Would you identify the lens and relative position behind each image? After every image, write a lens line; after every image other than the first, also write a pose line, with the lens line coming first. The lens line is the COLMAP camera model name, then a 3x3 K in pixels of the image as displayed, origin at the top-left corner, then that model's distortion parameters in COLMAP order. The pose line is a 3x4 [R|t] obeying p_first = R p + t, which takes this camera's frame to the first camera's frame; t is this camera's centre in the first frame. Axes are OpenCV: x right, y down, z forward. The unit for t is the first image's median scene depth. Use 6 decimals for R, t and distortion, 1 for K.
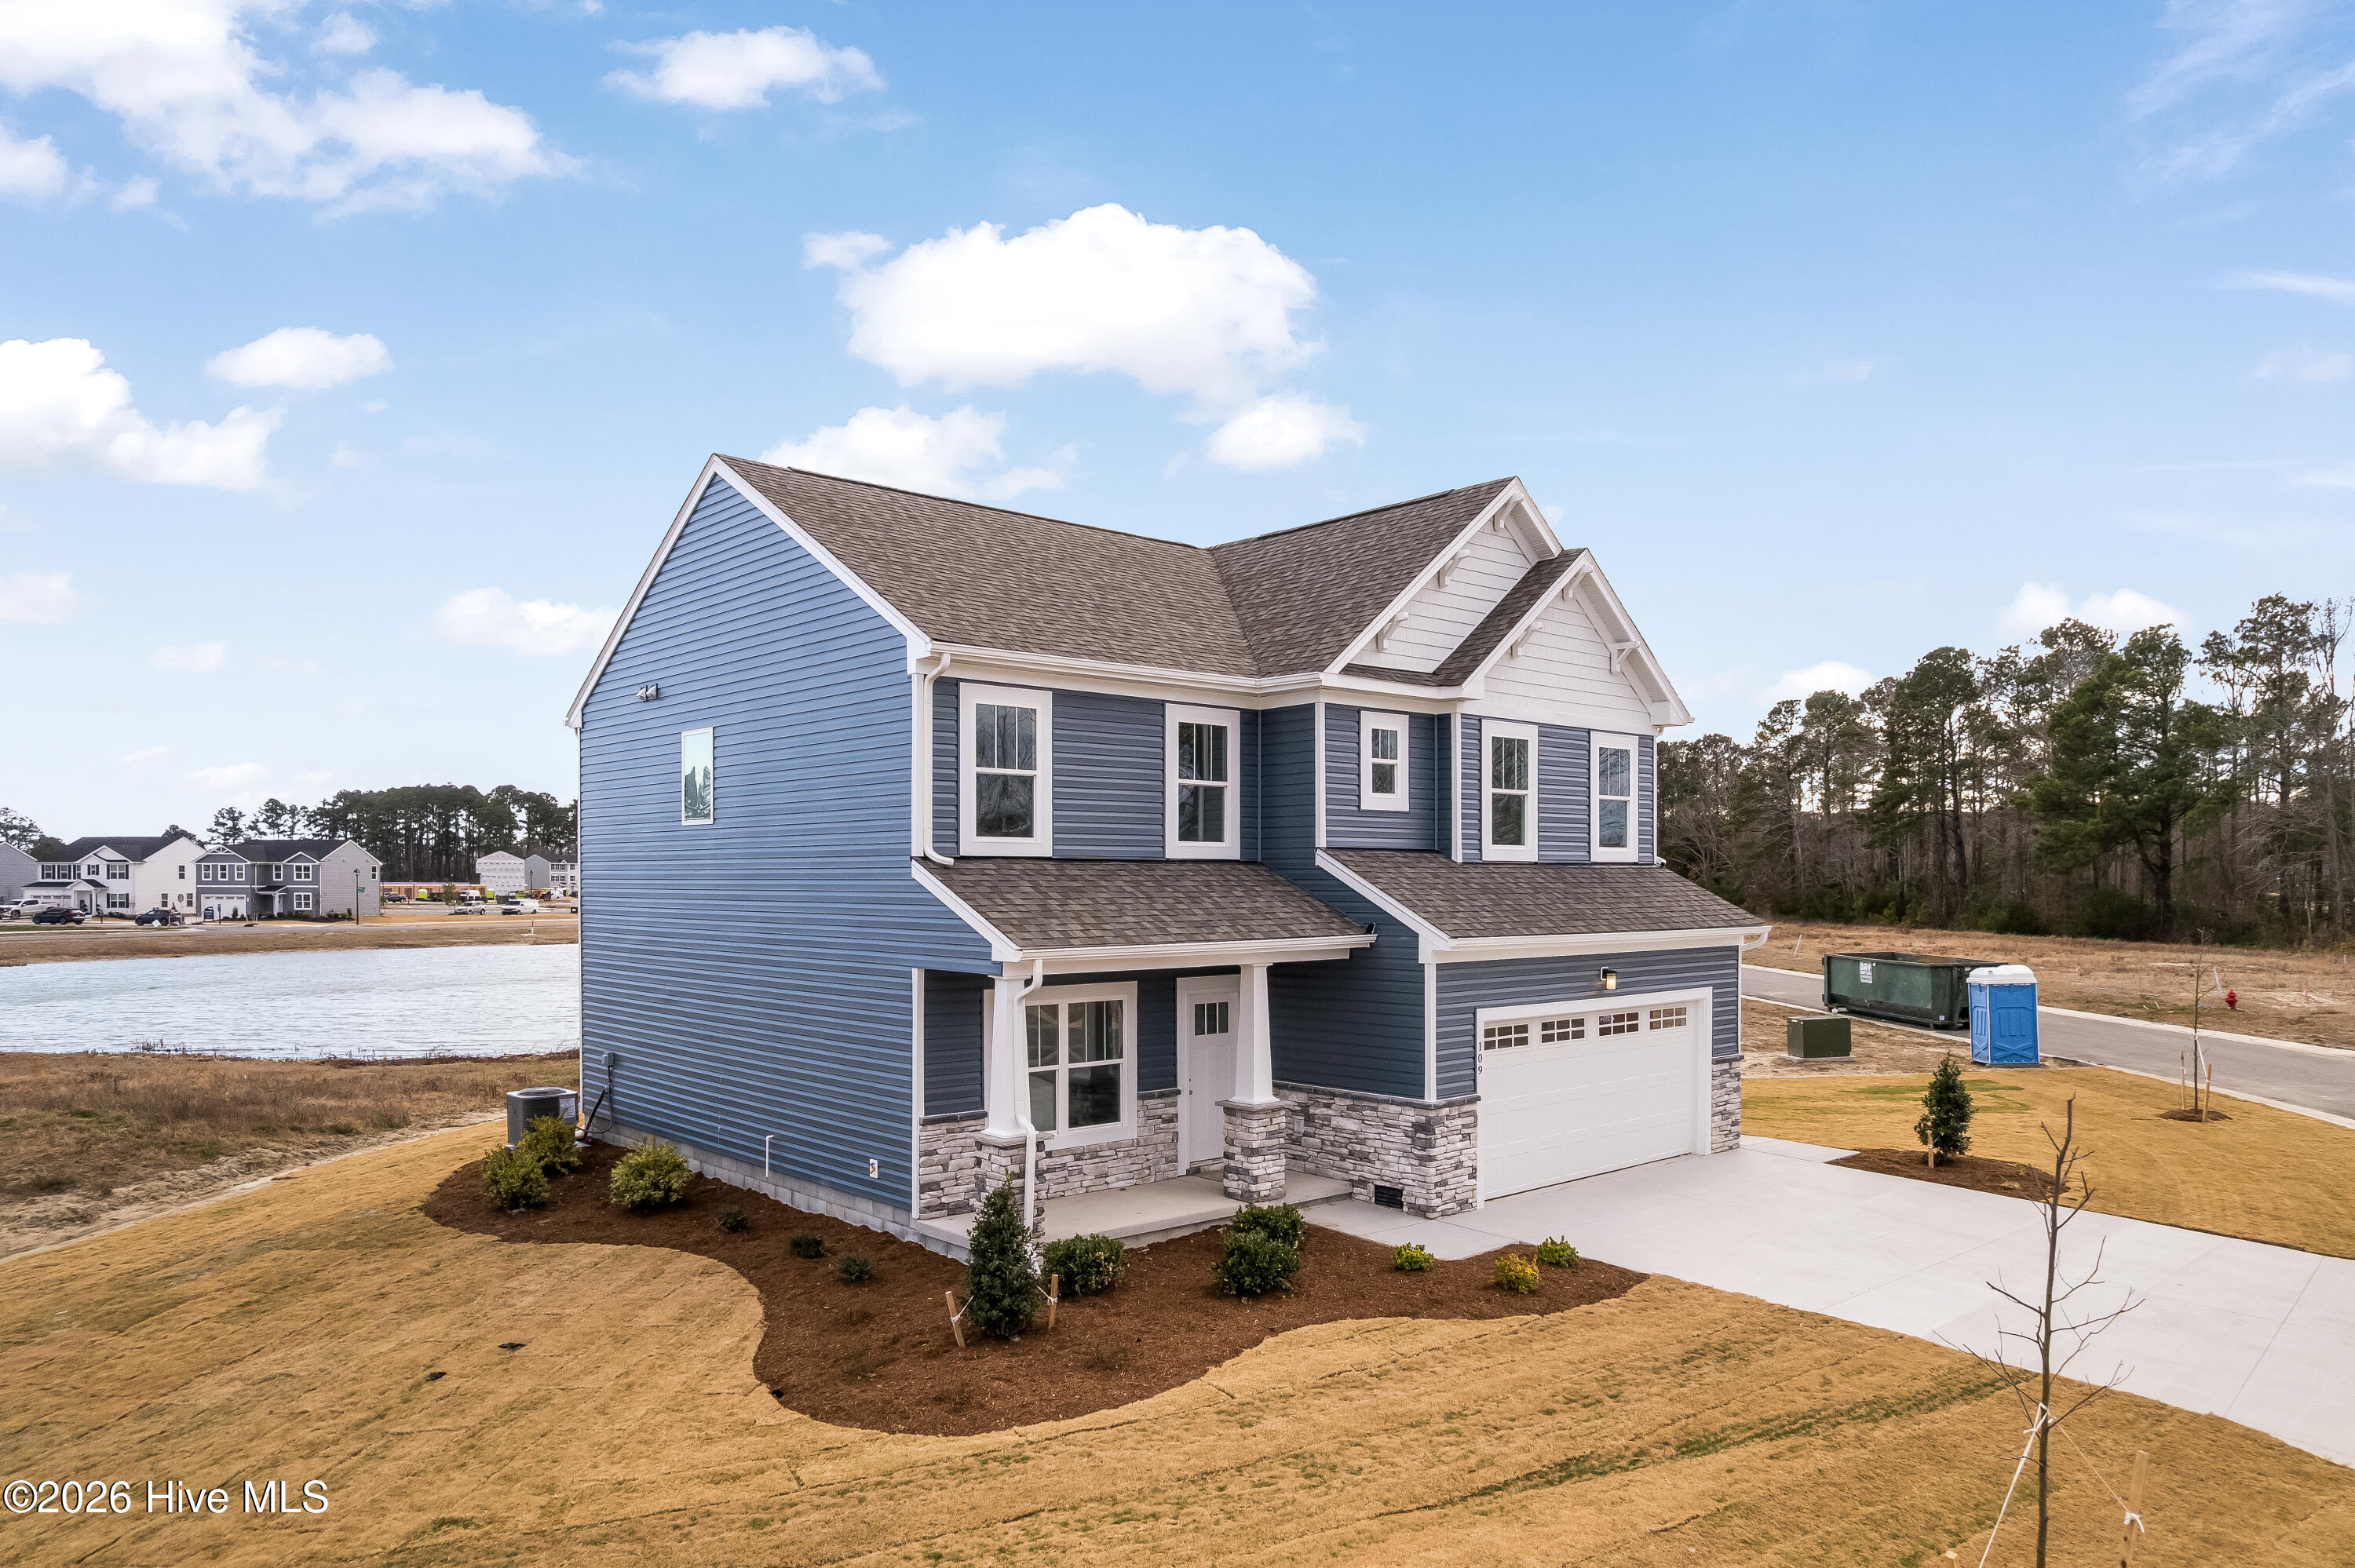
lens RADIAL K [[1555.1, 0, 1179.6], [0, 1555.1, 879.2], [0, 0, 1]] dist [-0.063180, -0.000031]
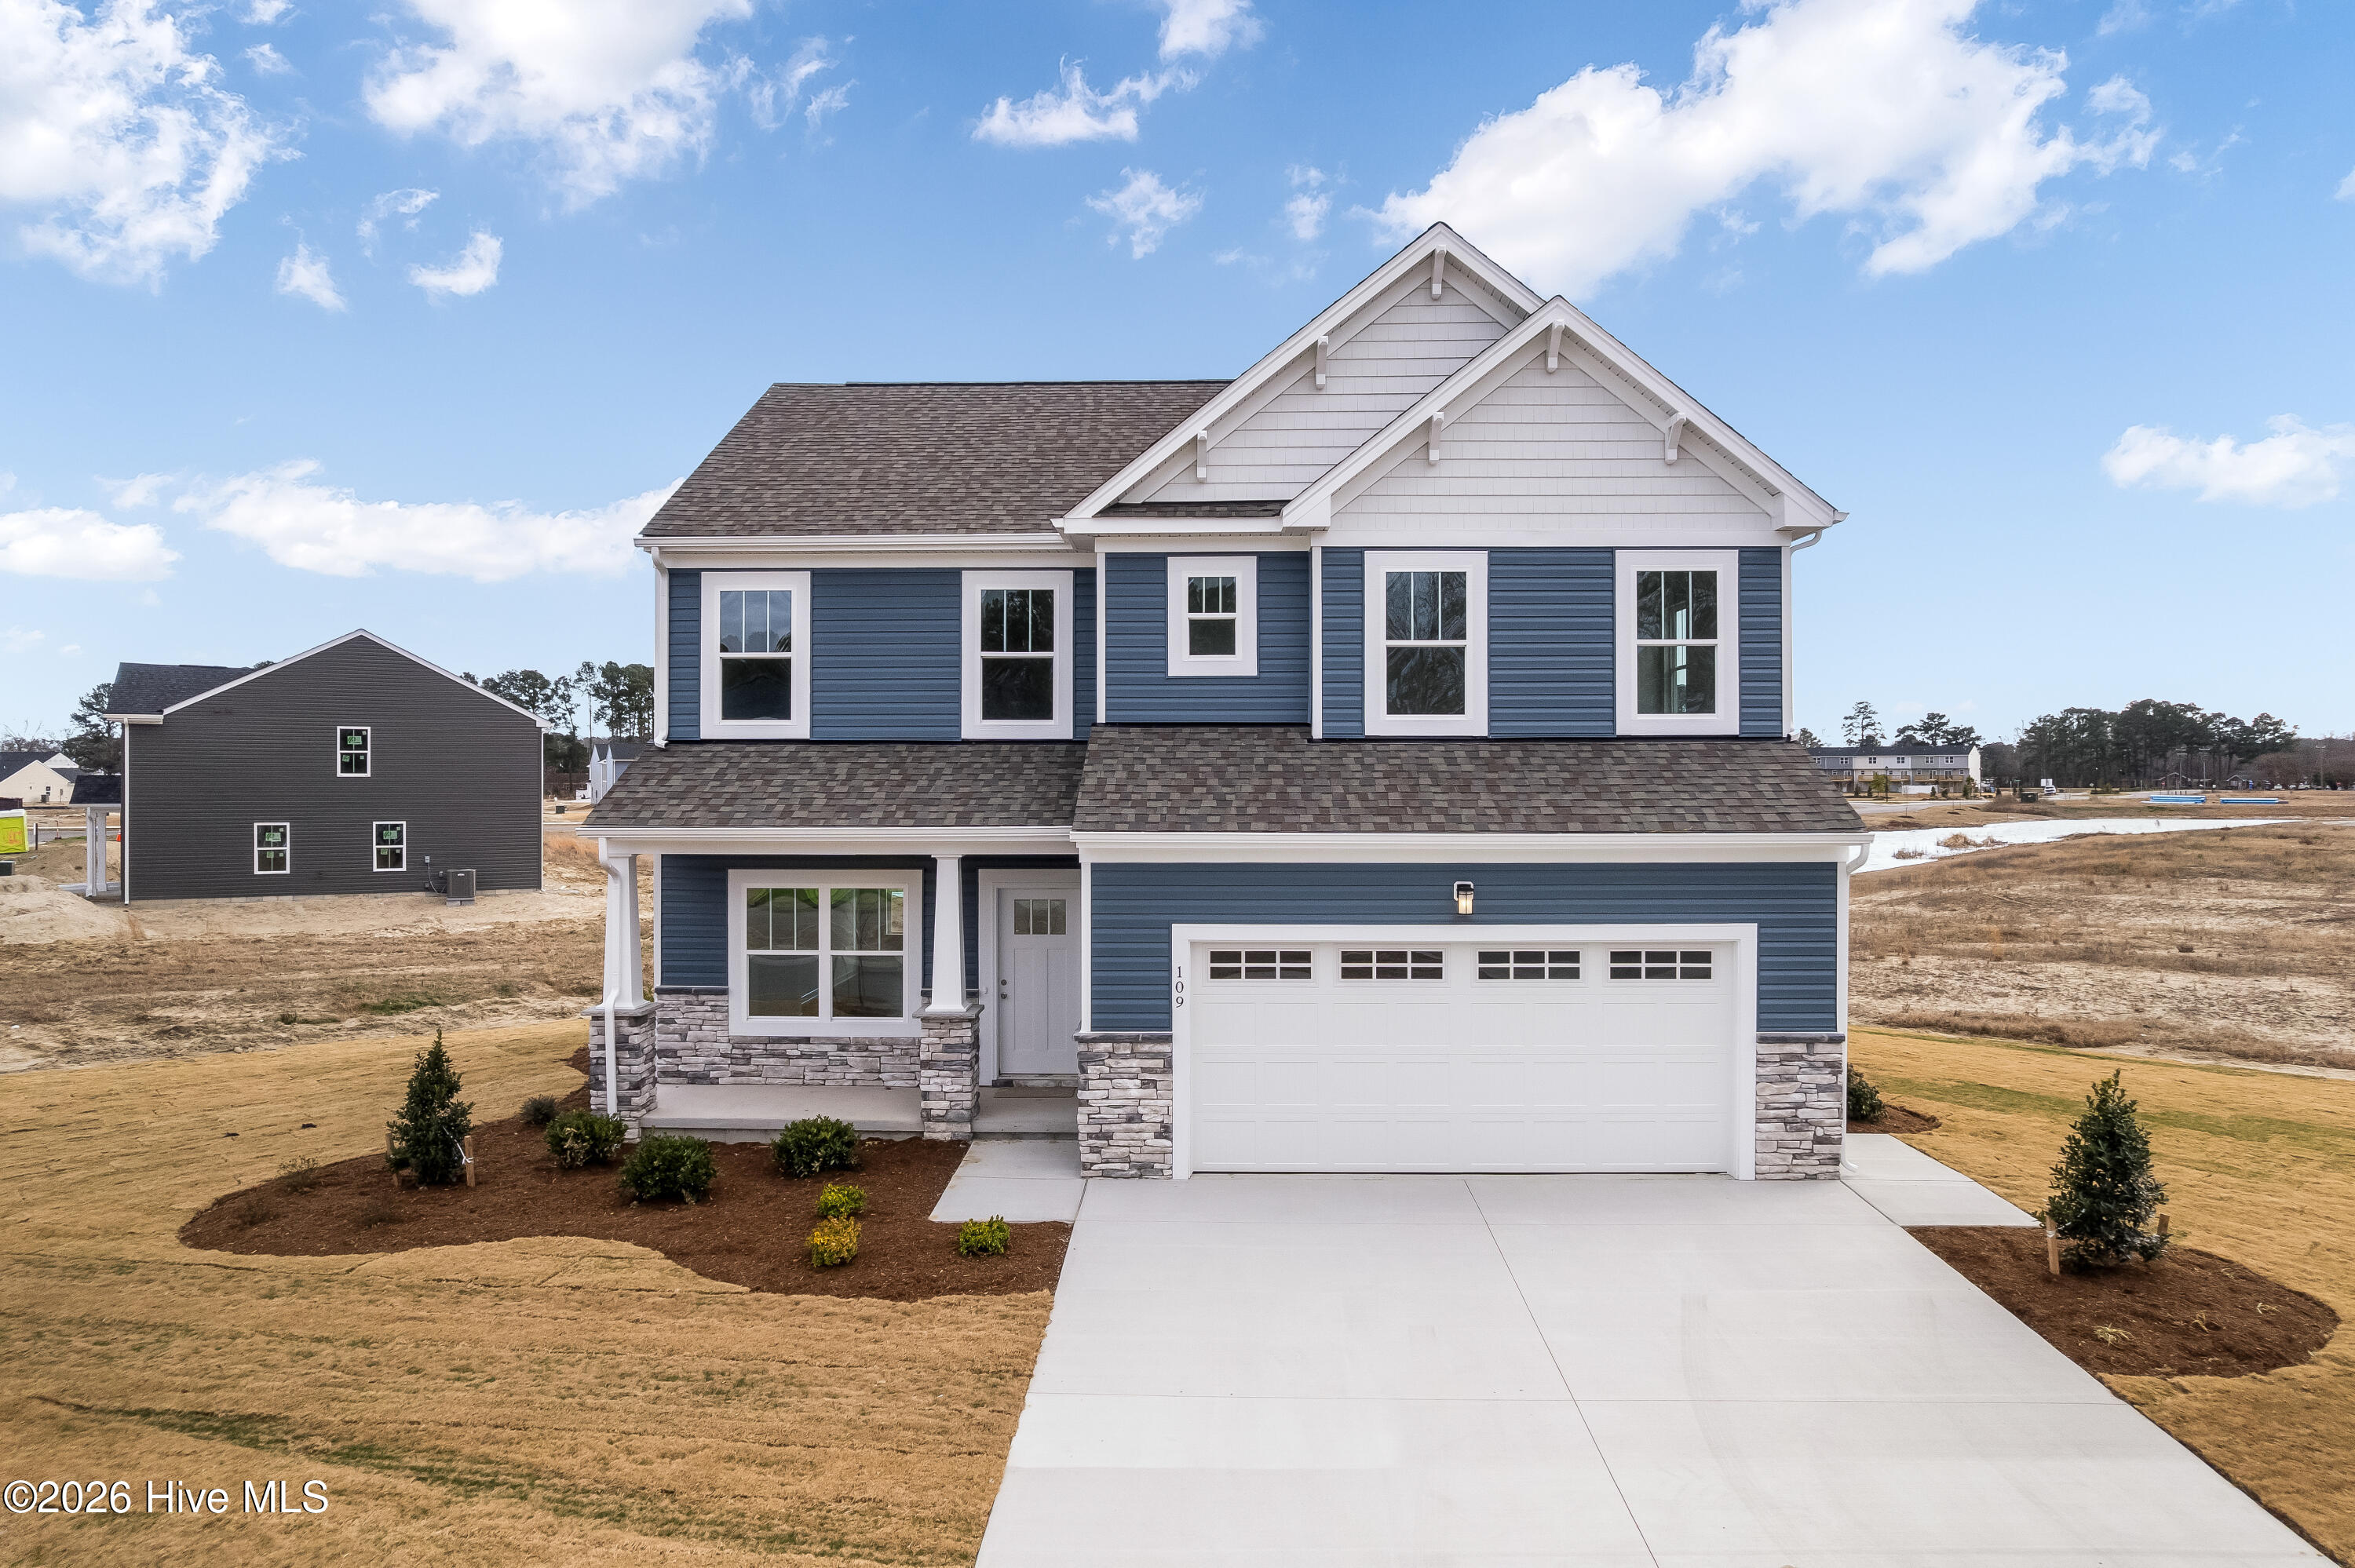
lens RADIAL K [[1556.7, 0, 1175.3], [0, 1556.7, 748.4], [0, 0, 1]] dist [-0.059338, 0.052508]
pose [[0.726829, -0.009738, -0.686750, 0.686629], [0.001621, 0.999921, -0.012463, 0.003928], [0.686817, 0.007945, 0.726787, 0.397397]]
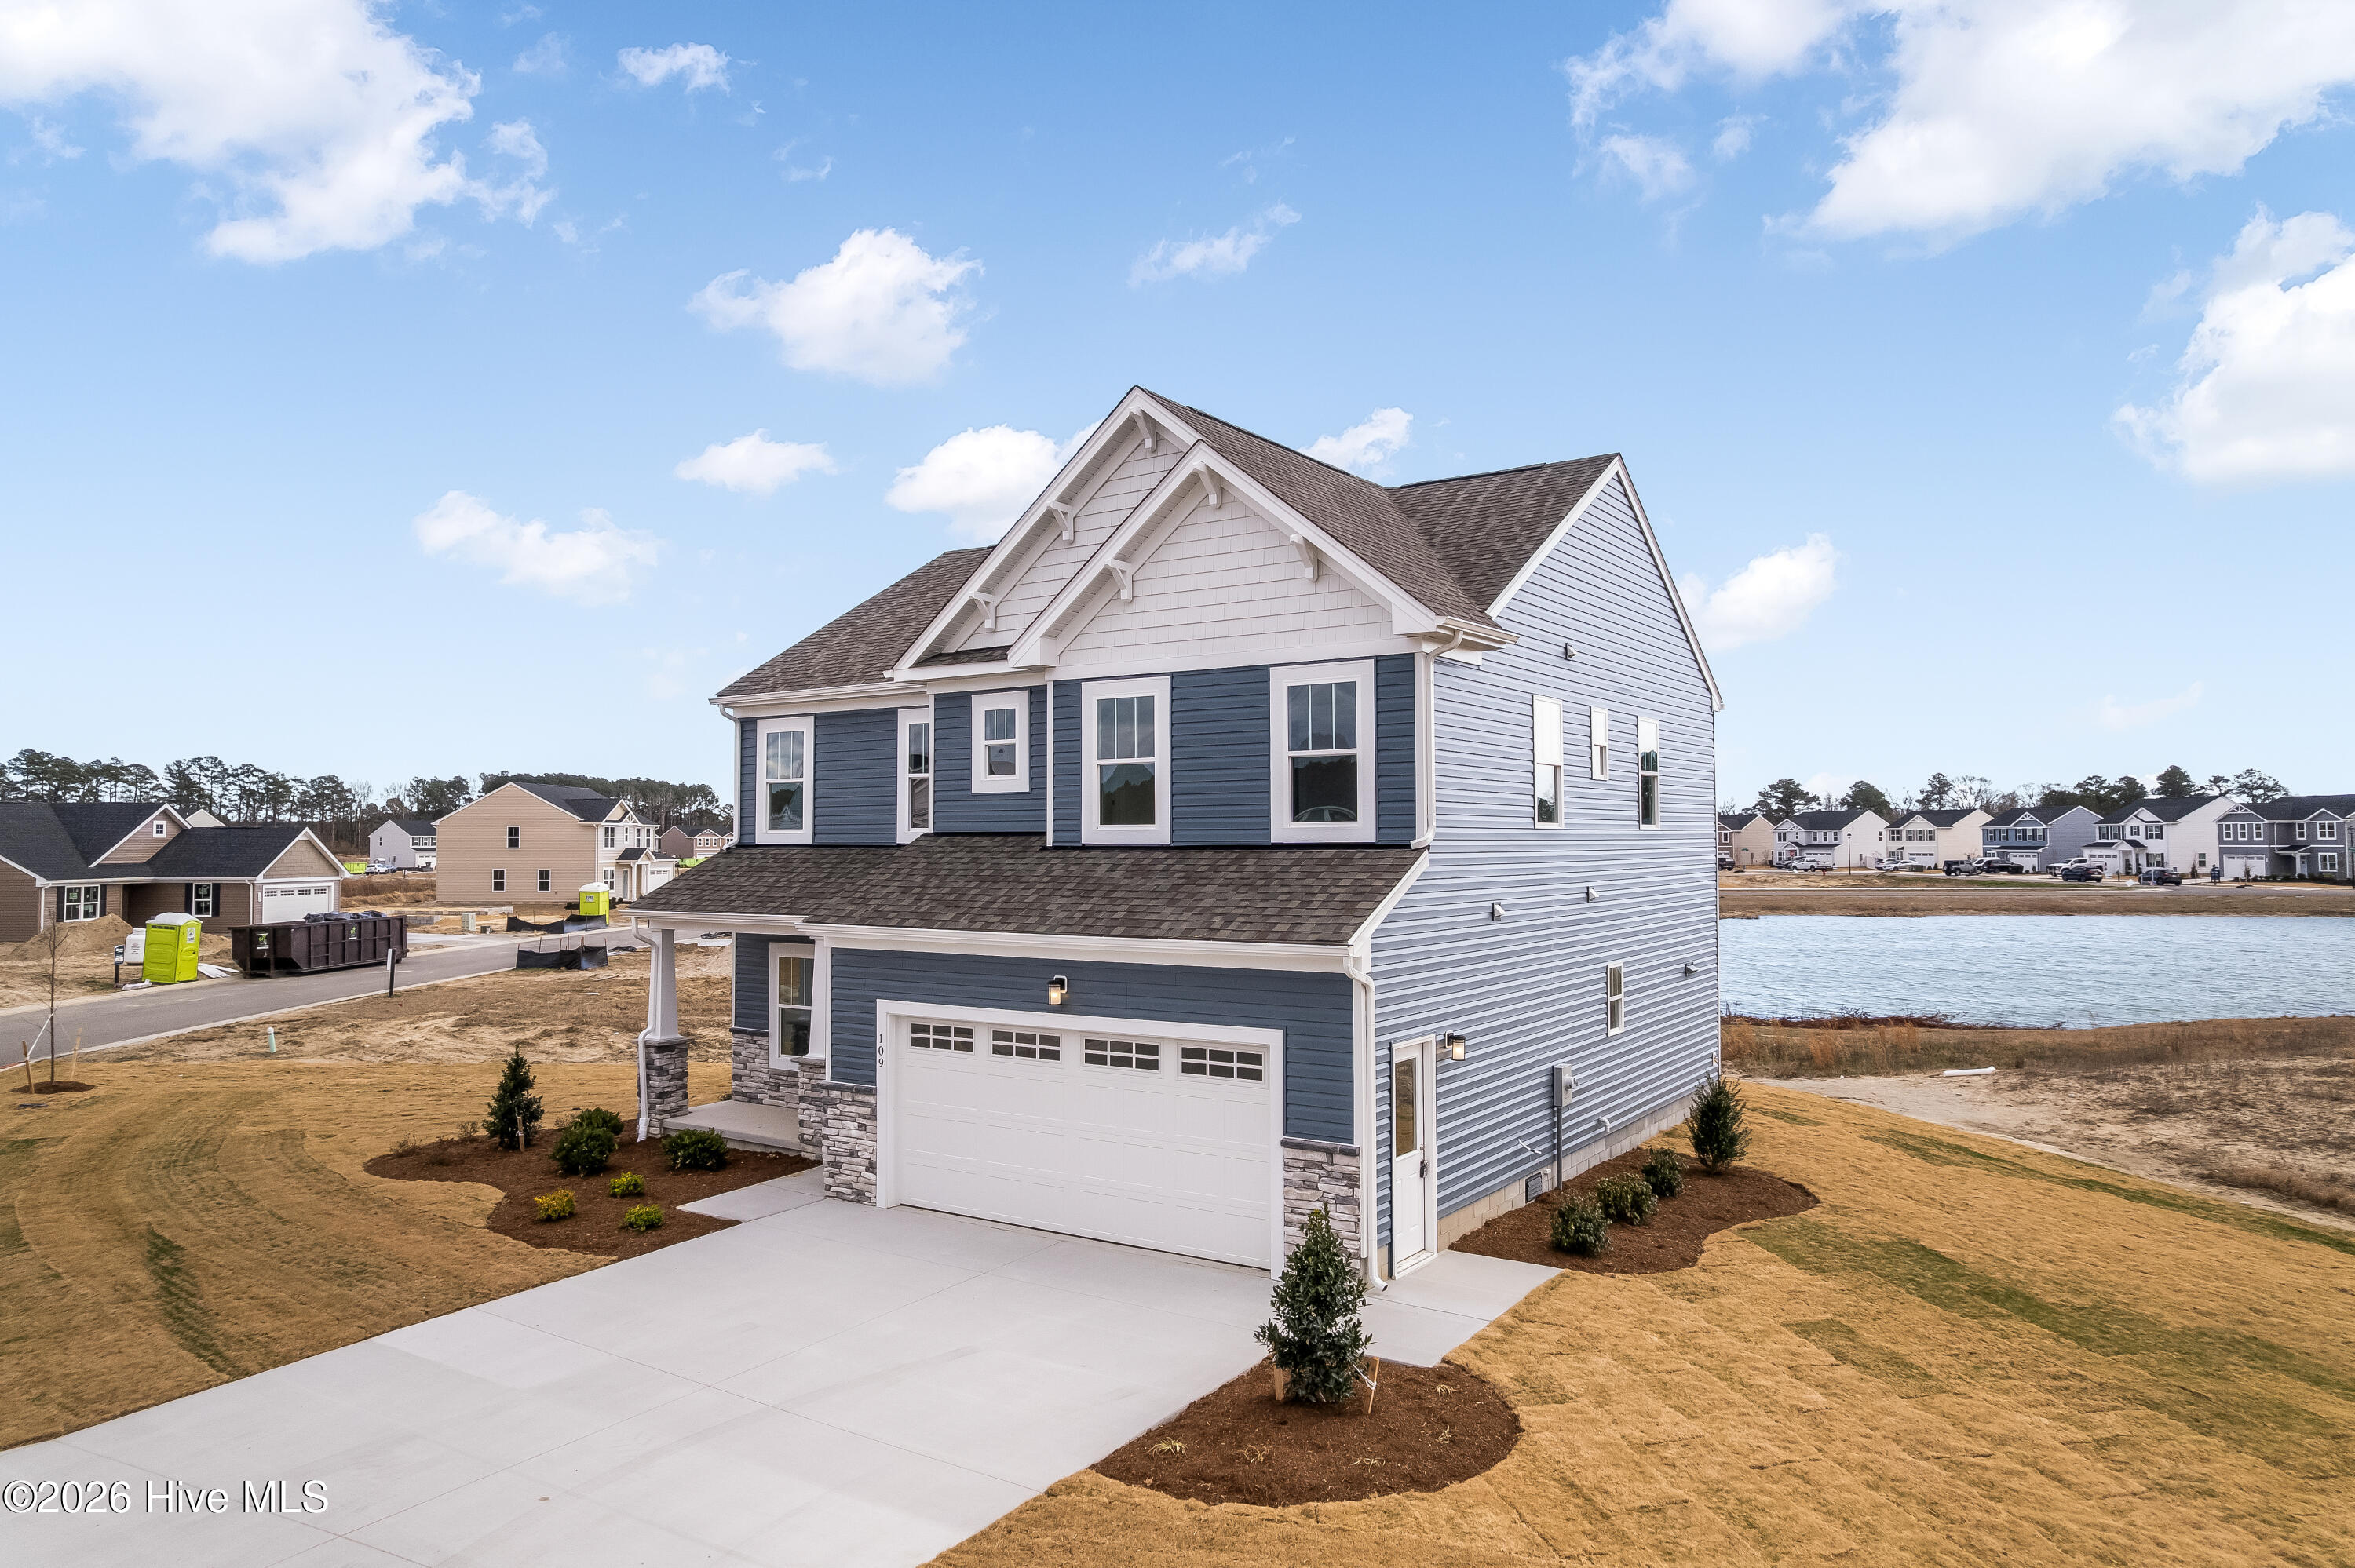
lens RADIAL K [[1526.9, 0, 1186.8], [0, 1526.9, 753.9], [0, 0, 1]] dist [-0.068063, 0.044830]
pose [[0.248953, -0.056955, -0.966840, 1.094514], [0.003725, 0.998318, -0.057850, -0.013223], [0.968508, 0.010801, 0.248746, 0.885038]]
